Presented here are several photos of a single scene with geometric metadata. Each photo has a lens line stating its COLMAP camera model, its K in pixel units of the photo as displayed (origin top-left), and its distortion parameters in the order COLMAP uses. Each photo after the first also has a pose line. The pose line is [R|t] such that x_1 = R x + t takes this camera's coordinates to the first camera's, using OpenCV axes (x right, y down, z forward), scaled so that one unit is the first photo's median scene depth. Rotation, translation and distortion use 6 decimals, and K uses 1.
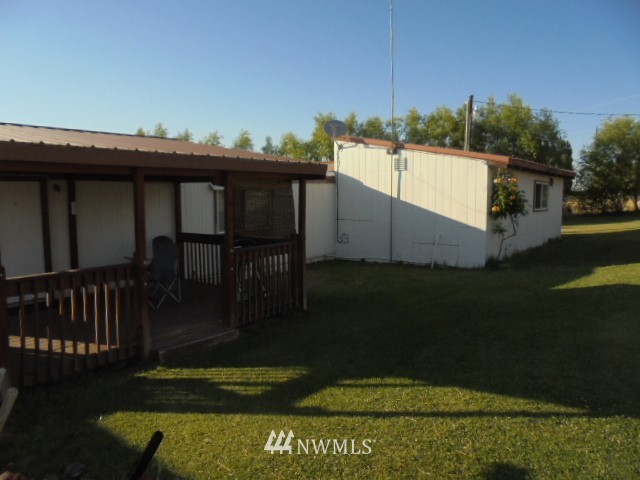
lens RADIAL K [[481.6, 0, 320.0], [0, 481.6, 240.0], [0, 0, 1]] dist [-0.129499, 0.112860]
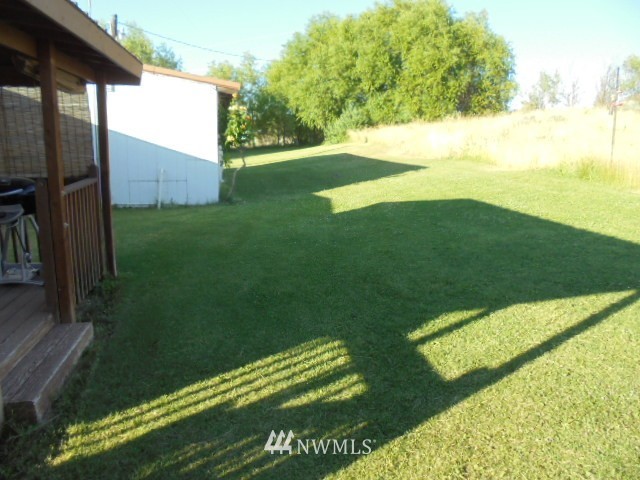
lens RADIAL K [[481.6, 0, 320.0], [0, 481.6, 240.0], [0, 0, 1]] dist [-0.129499, 0.112860]
pose [[0.661088, -0.138625, 0.737391, -0.233009], [0.050014, 0.988740, 0.141038, 0.008466], [-0.748639, -0.056359, 0.660578, 0.229478]]
